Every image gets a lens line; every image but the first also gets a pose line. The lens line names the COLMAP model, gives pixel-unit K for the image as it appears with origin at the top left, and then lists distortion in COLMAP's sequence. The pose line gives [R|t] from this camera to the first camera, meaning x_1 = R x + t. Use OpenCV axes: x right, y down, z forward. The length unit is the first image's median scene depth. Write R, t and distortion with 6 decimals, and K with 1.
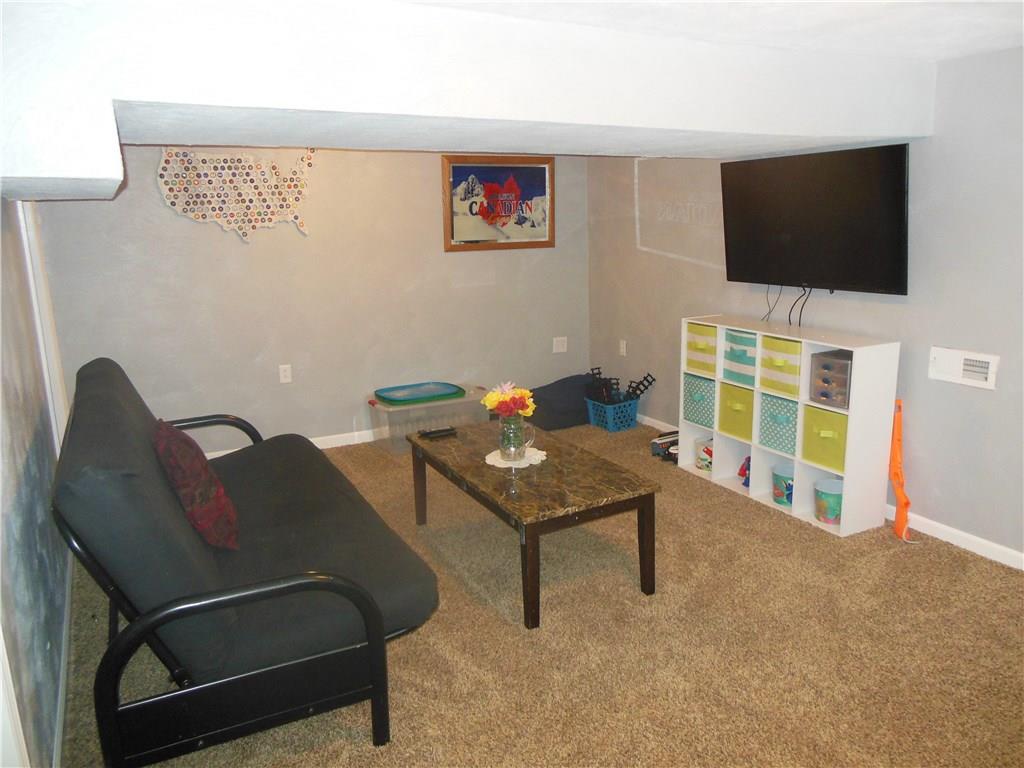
lens RADIAL K [[778.8, 0, 512.0], [0, 778.8, 384.0], [0, 0, 1]] dist [-0.007674, -0.001144]
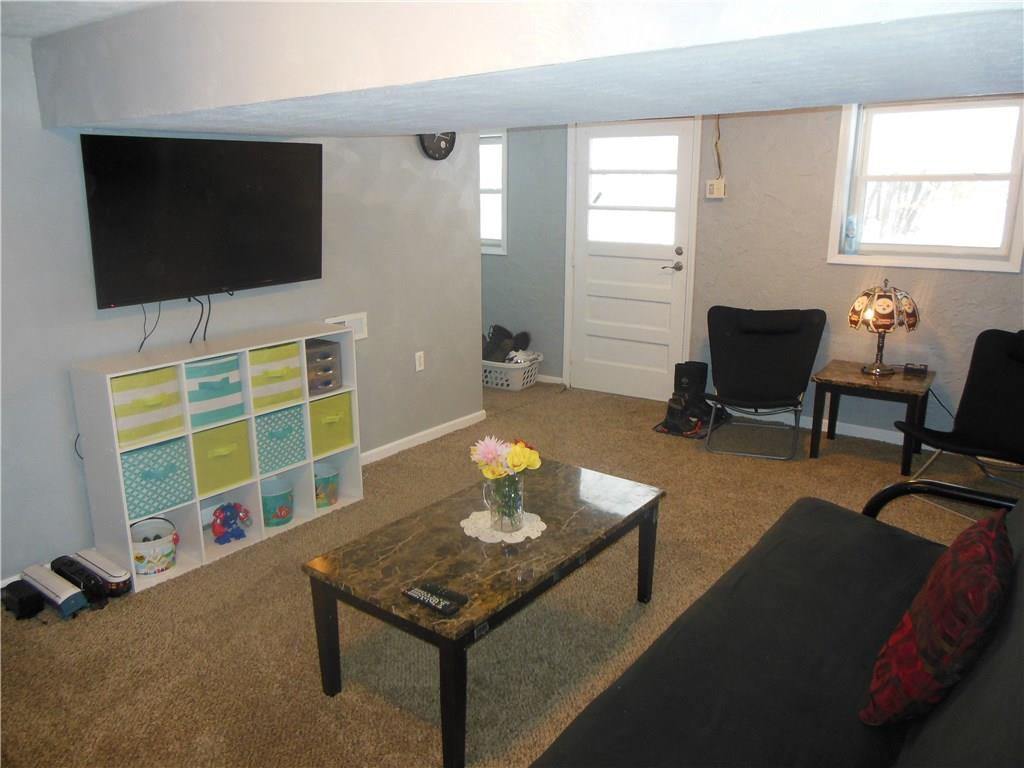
lens RADIAL K [[778.8, 0, 512.0], [0, 778.8, 384.0], [0, 0, 1]] dist [-0.007674, -0.001144]
pose [[-0.431985, -0.205470, 0.878163, -0.557777], [0.206817, 0.925186, 0.318210, -0.240379], [-0.877847, 0.319081, -0.357172, 1.060766]]
